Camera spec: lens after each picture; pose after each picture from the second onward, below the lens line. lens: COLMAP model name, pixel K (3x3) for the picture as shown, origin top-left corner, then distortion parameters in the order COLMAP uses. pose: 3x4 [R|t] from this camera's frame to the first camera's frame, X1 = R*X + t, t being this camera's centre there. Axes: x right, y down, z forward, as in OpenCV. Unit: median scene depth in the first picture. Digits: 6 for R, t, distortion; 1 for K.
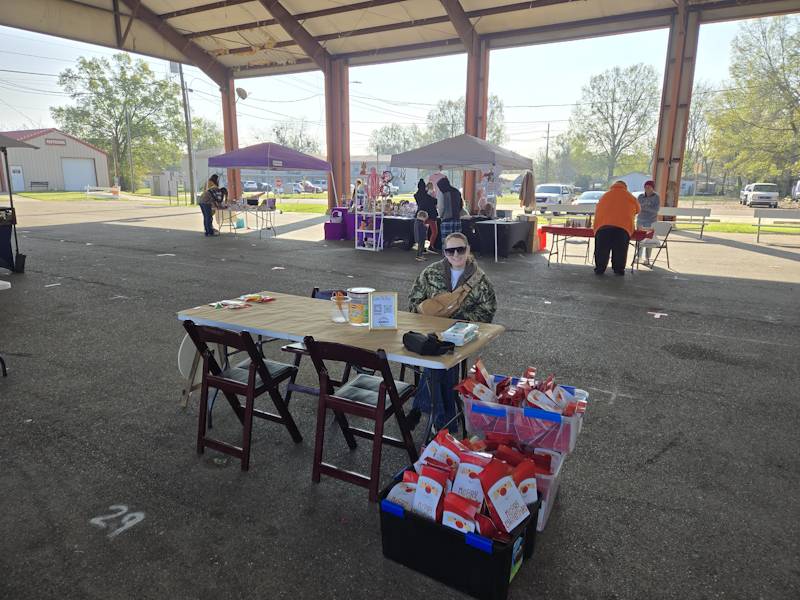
lens RADIAL K [[531.6, 0, 404.0], [0, 531.6, 301.9], [0, 0, 1]] dist [0.073231, -0.058140]
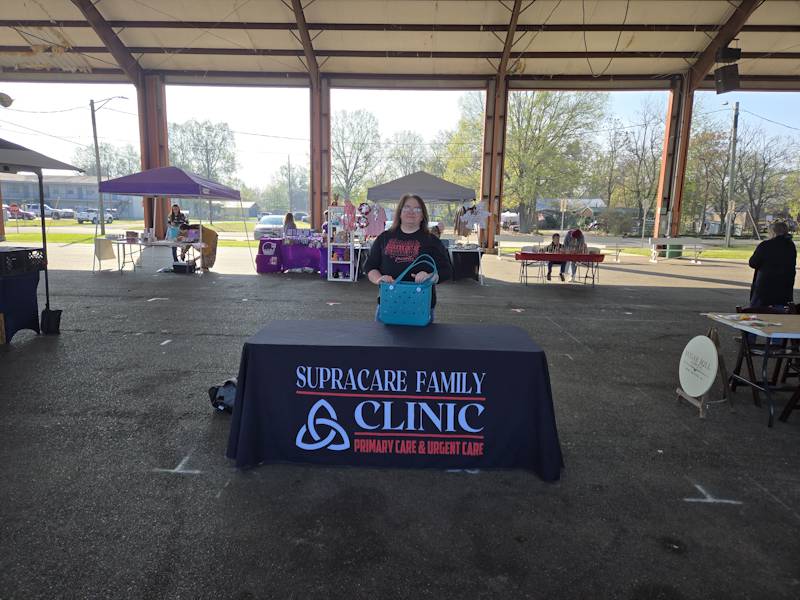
lens RADIAL K [[531.6, 0, 394.5], [0, 531.6, 299.2], [0, 0, 1]] dist [0.073231, -0.058140]
pose [[0.881061, -0.067618, 0.468144, -0.200040], [0.093077, 0.995163, -0.031435, -0.010655], [-0.463754, 0.071270, 0.883093, 0.037269]]
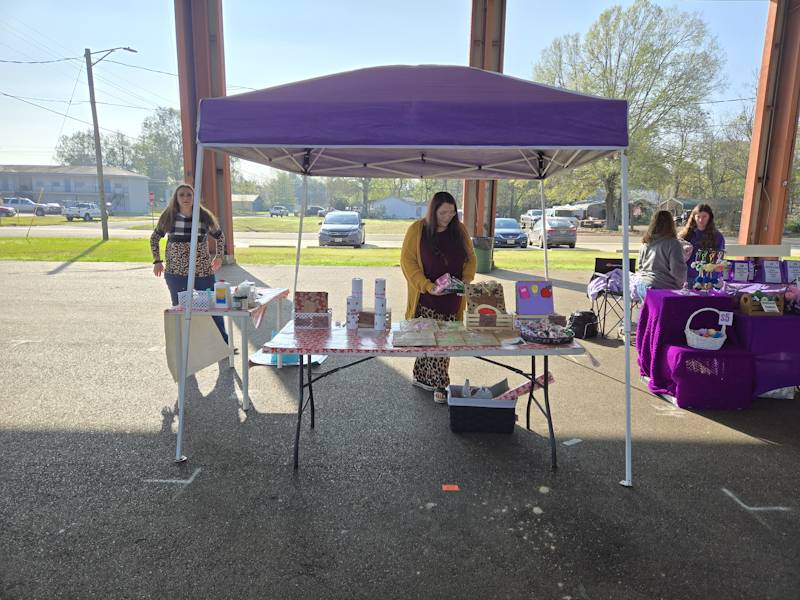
lens RADIAL K [[531.6, 0, 406.4], [0, 531.6, 299.3], [0, 0, 1]] dist [0.073231, -0.058140]
pose [[0.864539, -0.081983, 0.495834, -0.221349], [0.103084, 0.994555, -0.015295, -0.099159], [-0.491881, 0.064335, 0.868282, 0.432571]]
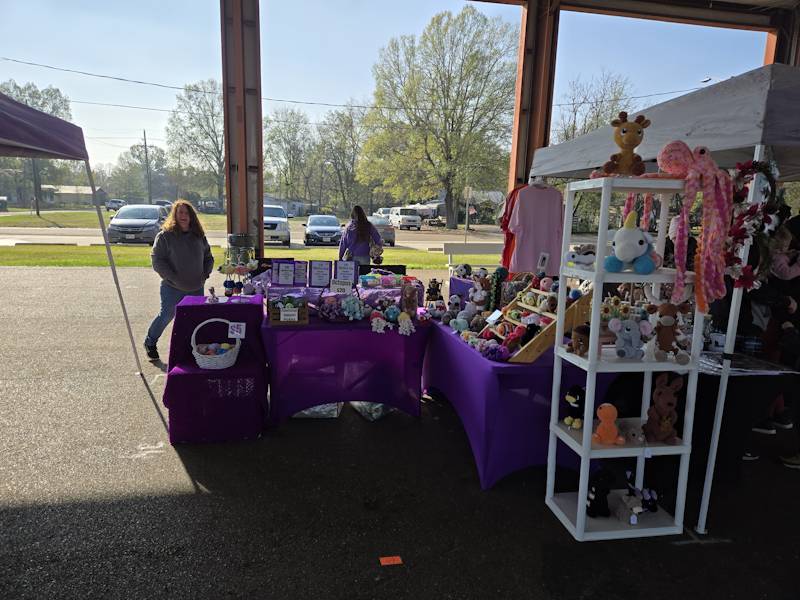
lens RADIAL K [[531.6, 0, 399.5], [0, 531.6, 299.5], [0, 0, 1]] dist [0.073231, -0.058140]
pose [[0.738396, -0.103163, 0.666430, -0.120320], [0.126460, 0.991881, 0.013427, -0.090645], [-0.662404, 0.074362, 0.745447, 0.399398]]
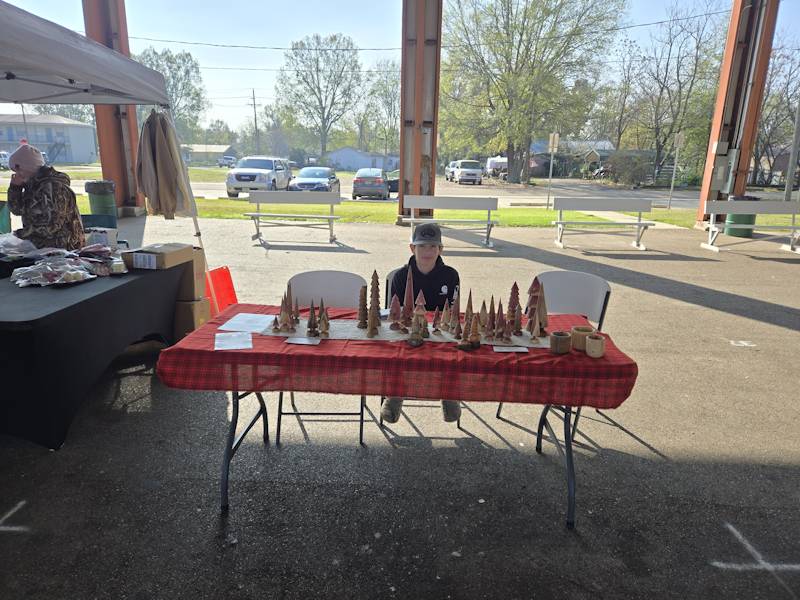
lens RADIAL K [[531.6, 0, 398.6], [0, 531.6, 302.8], [0, 0, 1]] dist [0.073231, -0.058140]
pose [[0.879637, -0.115699, 0.461359, 0.089683], [0.093506, 0.993100, 0.070768, -0.061027], [-0.466364, -0.019110, 0.884387, 0.286063]]
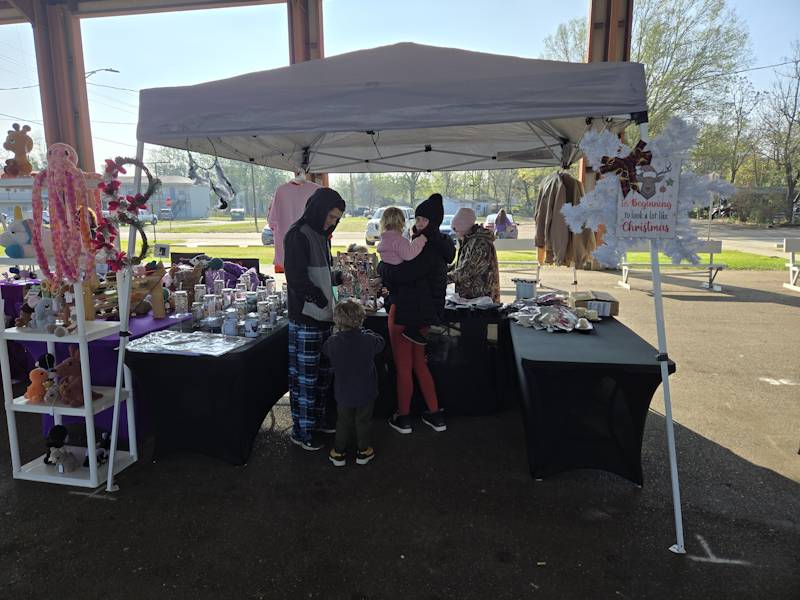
lens RADIAL K [[531.6, 0, 391.6], [0, 531.6, 298.7], [0, 0, 1]] dist [0.073231, -0.058140]
pose [[0.939773, -0.076825, 0.333052, -0.002159], [0.092704, 0.995179, -0.032024, -0.070931], [-0.328986, 0.060971, 0.942364, 0.317101]]
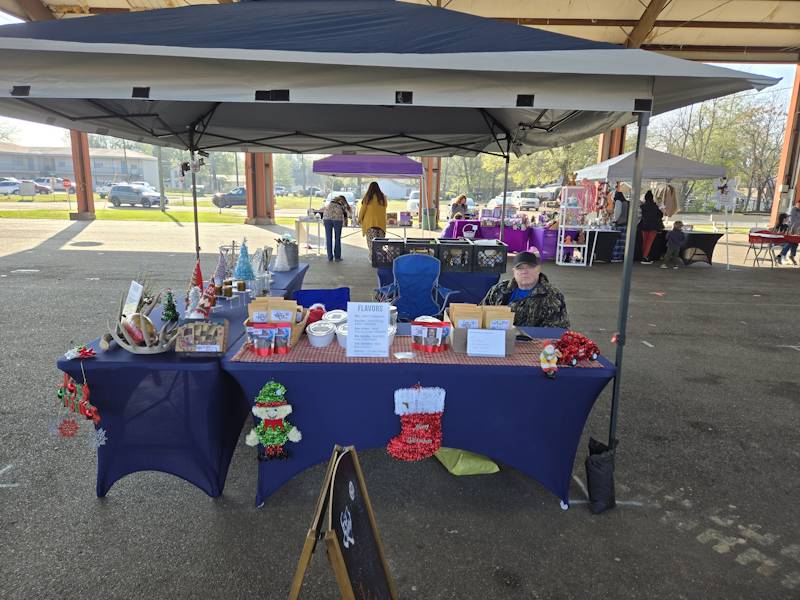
lens RADIAL K [[531.6, 0, 401.0], [0, 531.6, 301.1], [0, 0, 1]] dist [0.073231, -0.058140]
pose [[0.864634, -0.093723, 0.493583, -0.358011], [0.095861, 0.995172, 0.021041, -0.037941], [-0.493172, 0.029122, 0.869444, 0.148955]]
